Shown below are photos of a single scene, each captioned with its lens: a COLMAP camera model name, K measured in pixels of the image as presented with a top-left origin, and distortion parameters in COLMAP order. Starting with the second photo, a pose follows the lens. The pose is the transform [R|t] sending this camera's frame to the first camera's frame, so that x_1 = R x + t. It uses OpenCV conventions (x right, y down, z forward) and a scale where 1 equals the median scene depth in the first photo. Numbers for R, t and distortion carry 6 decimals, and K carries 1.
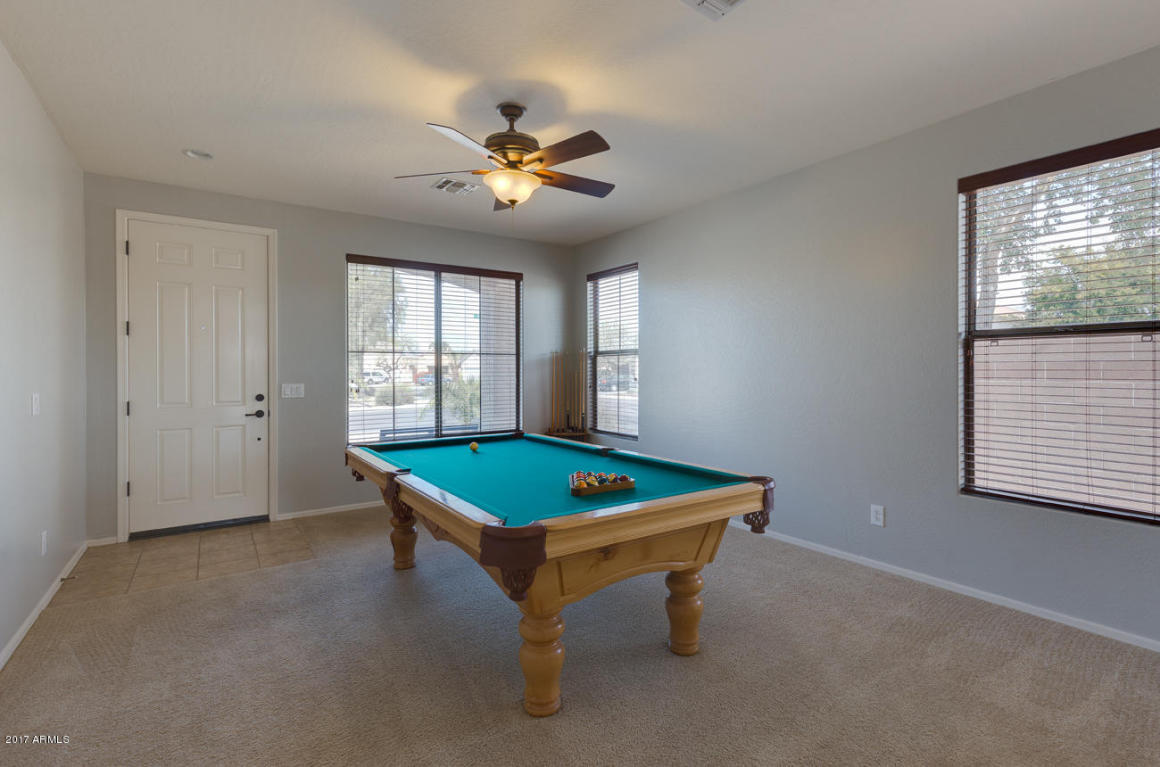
lens RADIAL K [[535.1, 0, 577.2], [0, 535.1, 373.6], [0, 0, 1]] dist [-0.000194, -0.000070]
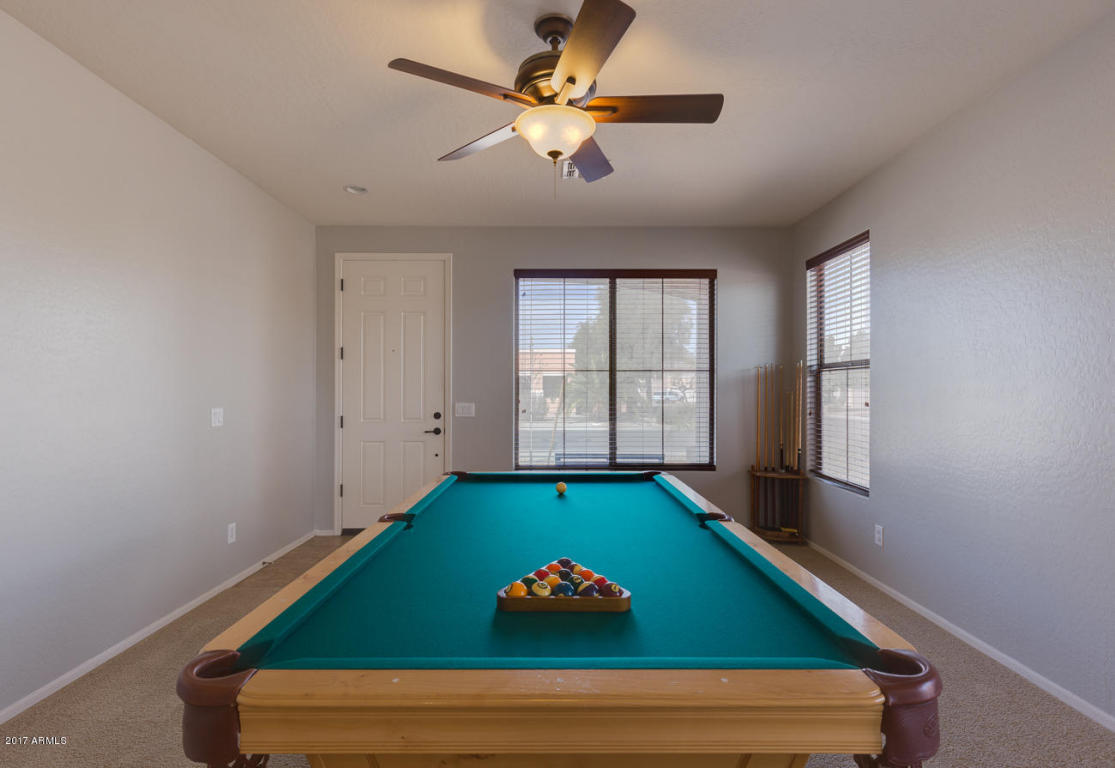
lens RADIAL K [[529.7, 0, 557.6], [0, 529.7, 388.9], [0, 0, 1]] dist [0.000404, -0.000170]
pose [[0.832797, 0.001796, -0.553576, 0.150631], [-0.006264, 0.999961, -0.006179, -0.002098], [0.553544, 0.008614, 0.832776, 0.228669]]
